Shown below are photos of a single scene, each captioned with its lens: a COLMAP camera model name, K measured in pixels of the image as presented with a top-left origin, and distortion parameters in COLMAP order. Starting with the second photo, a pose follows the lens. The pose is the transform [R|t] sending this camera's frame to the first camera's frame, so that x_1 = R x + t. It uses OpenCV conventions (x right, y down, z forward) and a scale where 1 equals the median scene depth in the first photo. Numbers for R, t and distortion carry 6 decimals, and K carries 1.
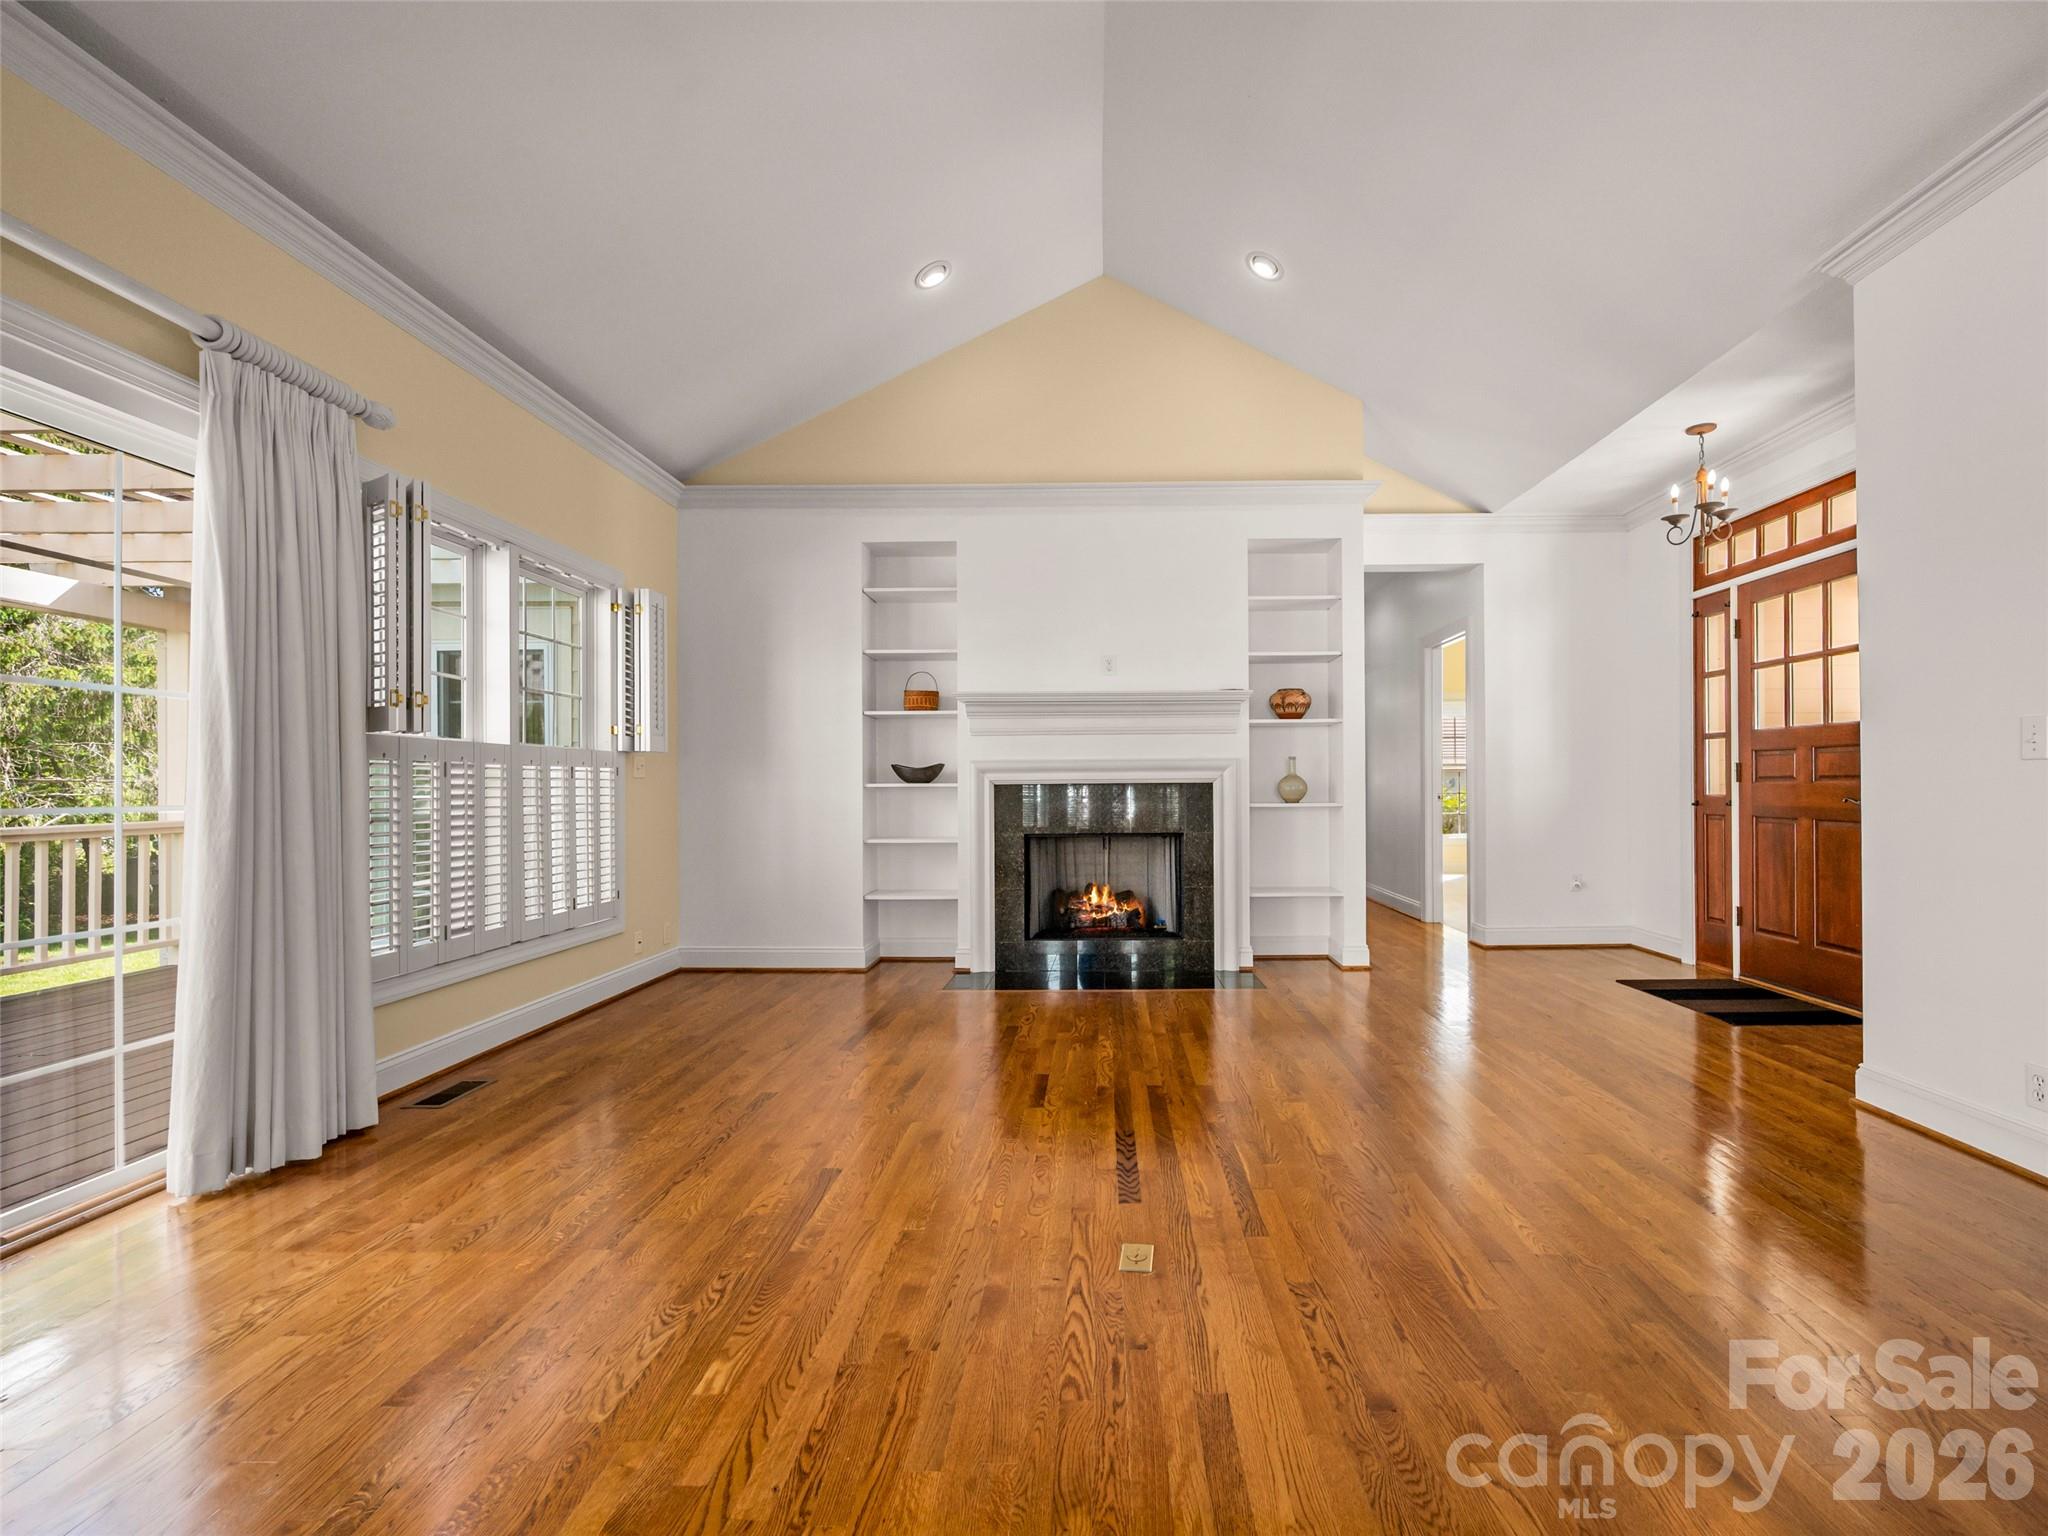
lens RADIAL K [[901.6, 0, 1083.4], [0, 901.6, 786.1], [0, 0, 1]] dist [0.000779, 0.000021]
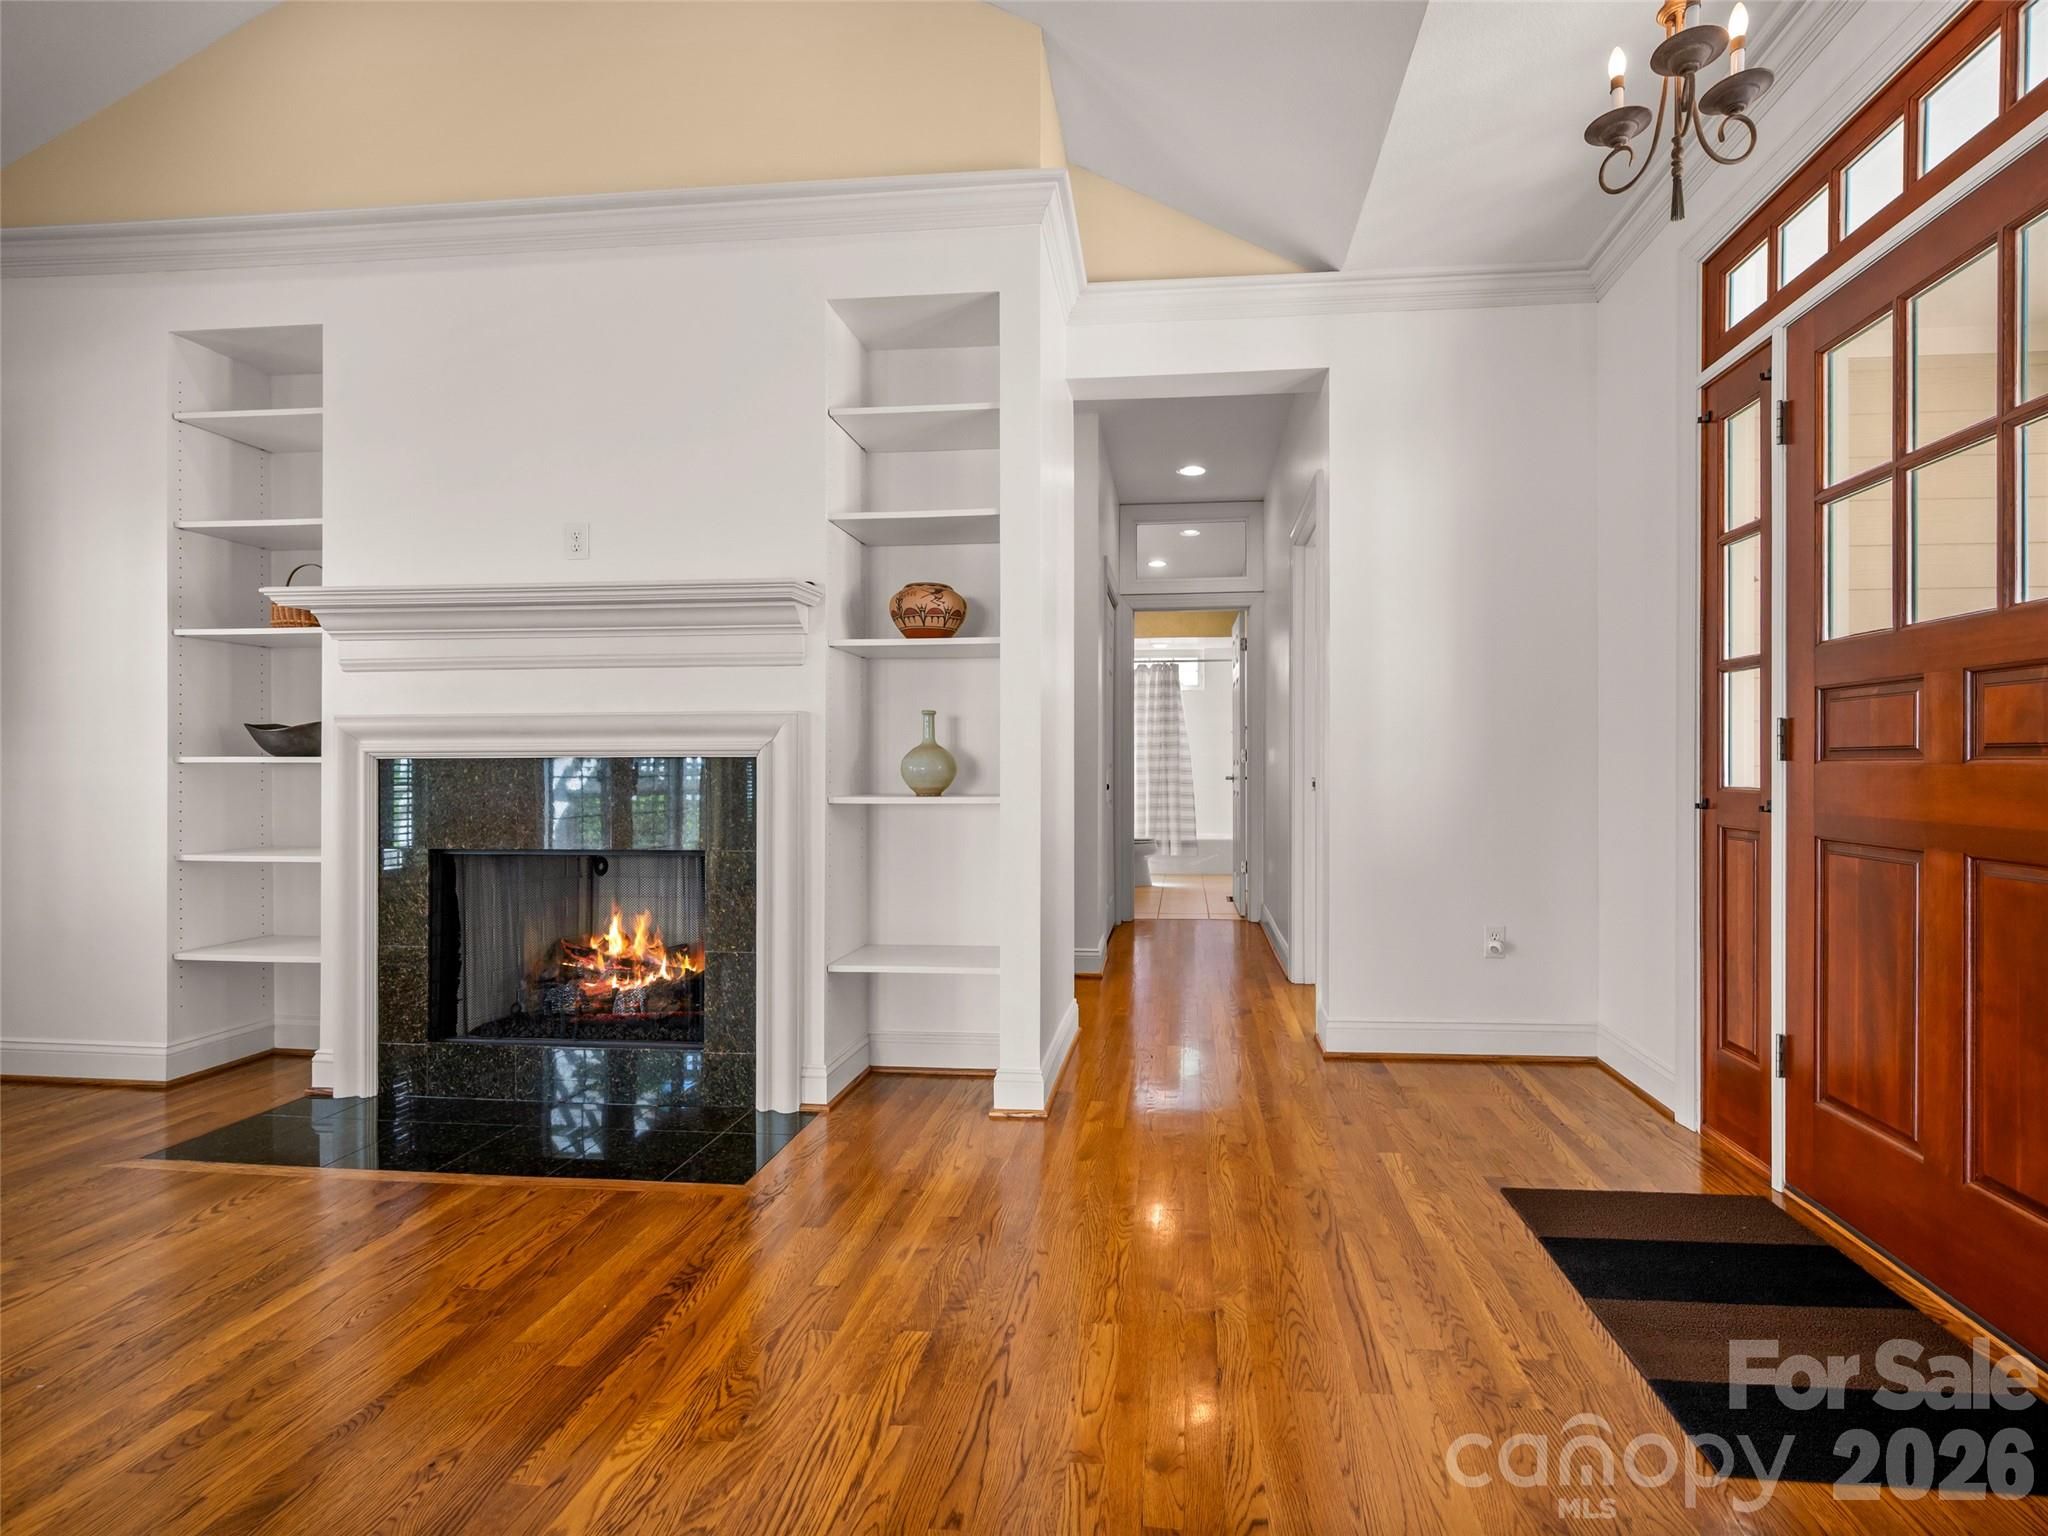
lens RADIAL K [[975.7, 0, 1024.0], [0, 975.7, 768.0], [0, 0, 1]] dist [-0.003139, -0.000471]
pose [[0.996964, 0.005279, -0.077682, 0.348728], [-0.004903, 0.999975, 0.005027, -0.001233], [0.077707, -0.004631, 0.996966, 0.440031]]
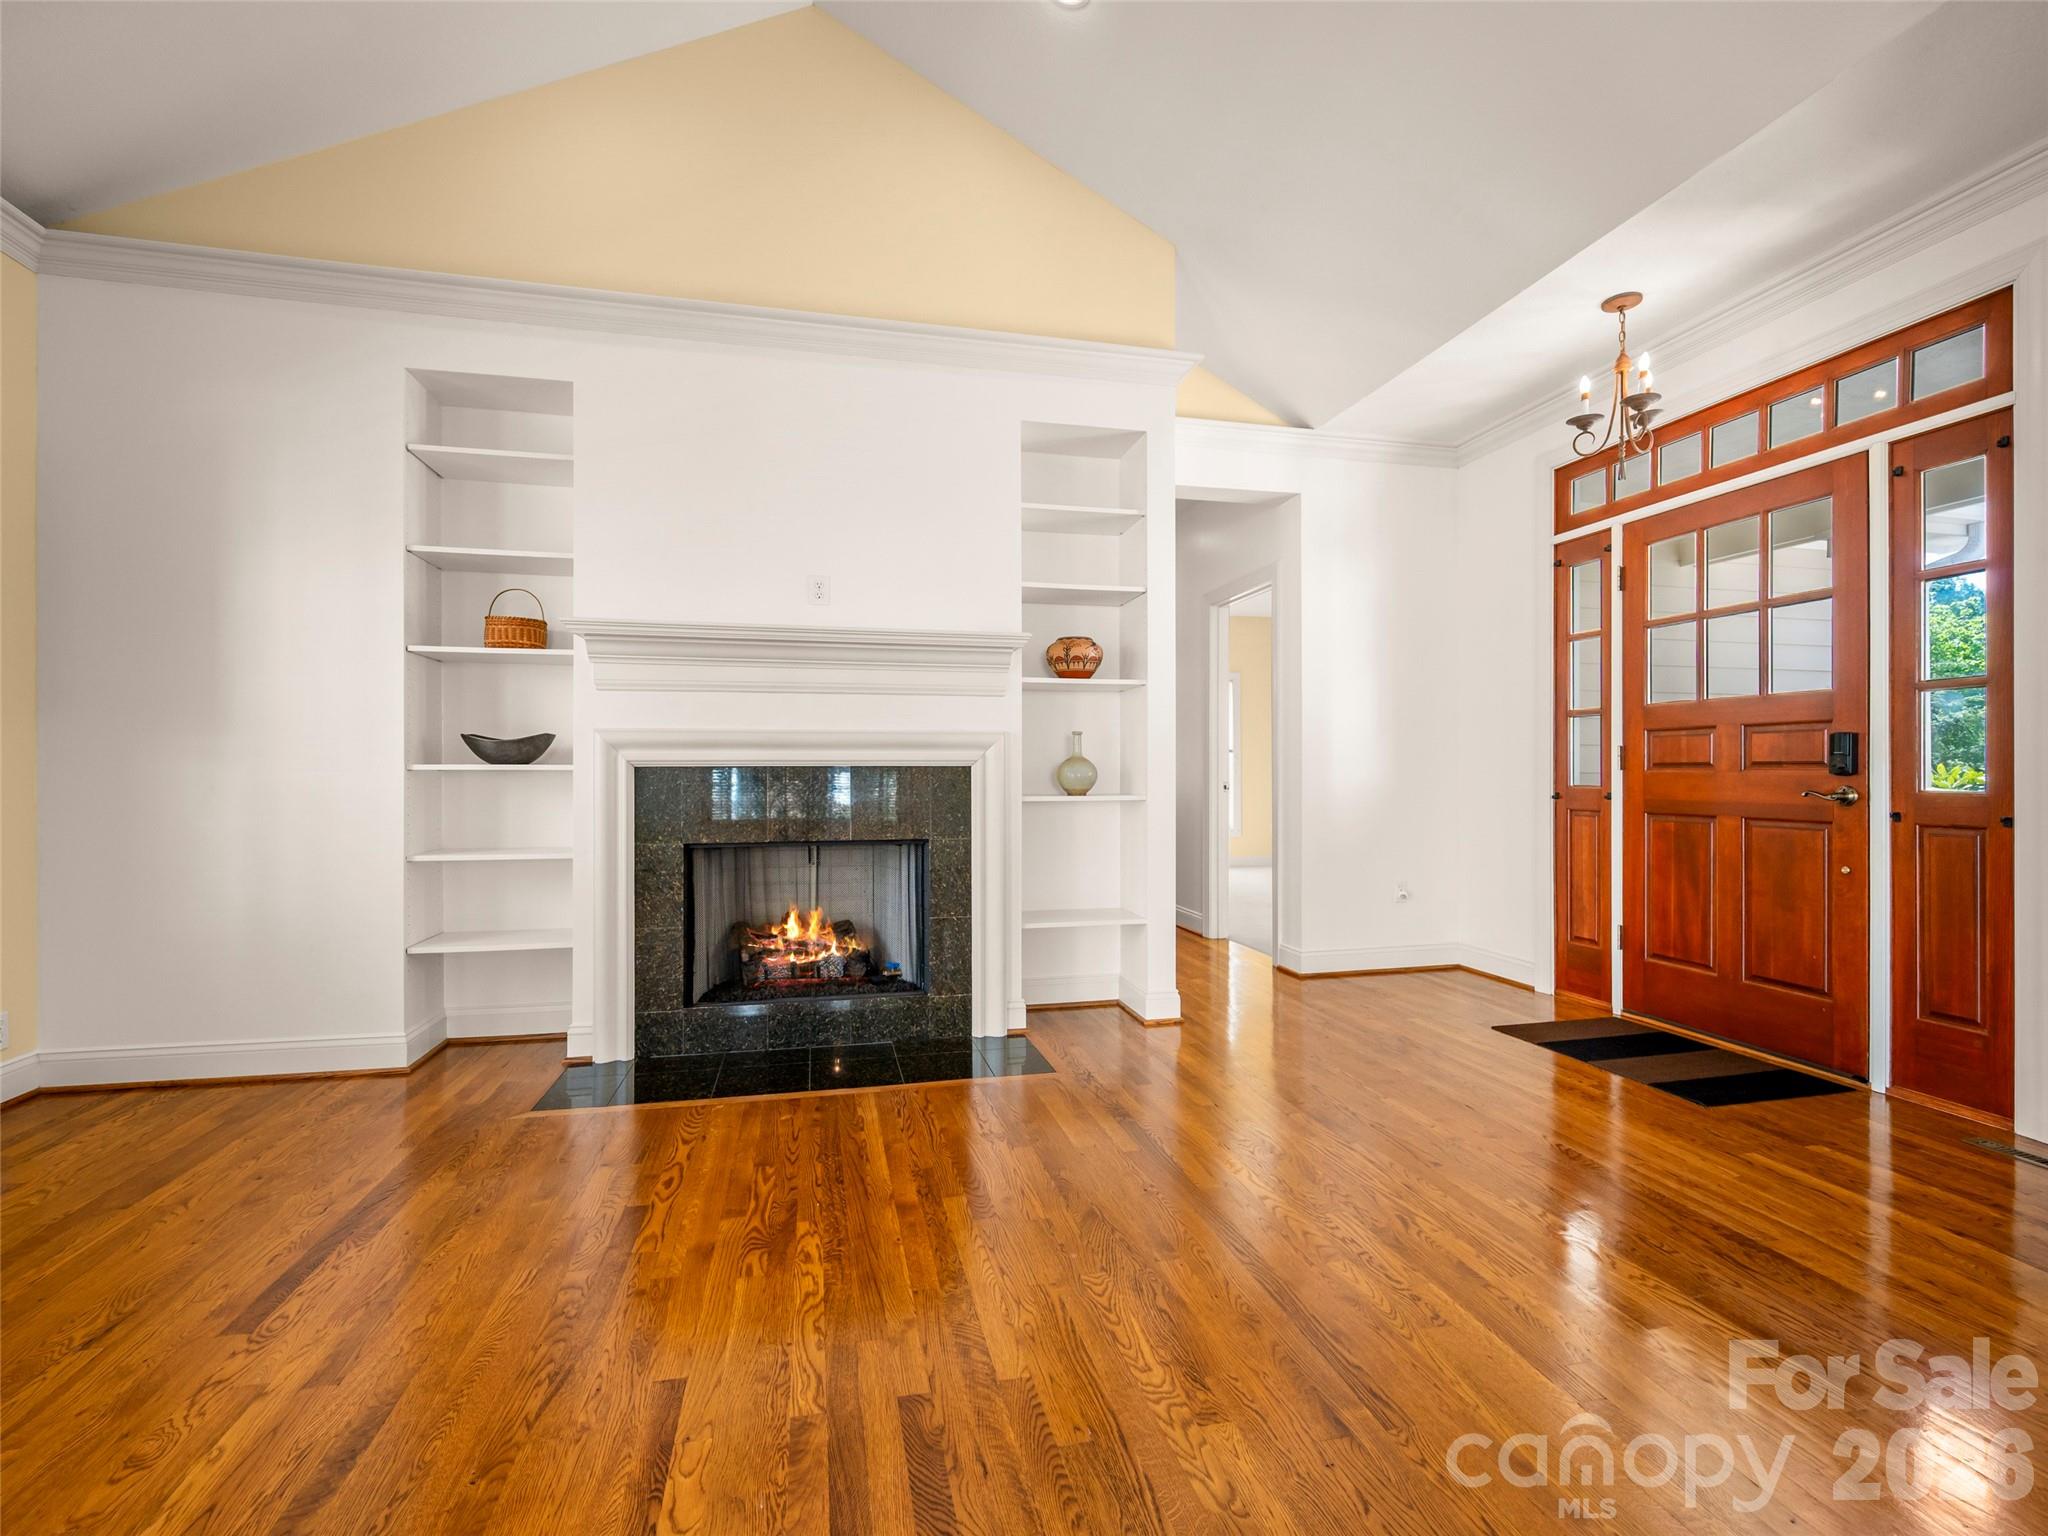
lens RADIAL K [[945.8, 0, 1023.9], [0, 945.8, 772.9], [0, 0, 1]] dist [-0.000350, -0.000227]
pose [[0.970424, 0.005265, 0.241350, 0.007359], [-0.005521, 0.999985, 0.000383, 0.000666], [-0.241344, -0.001704, 0.970438, 0.285708]]
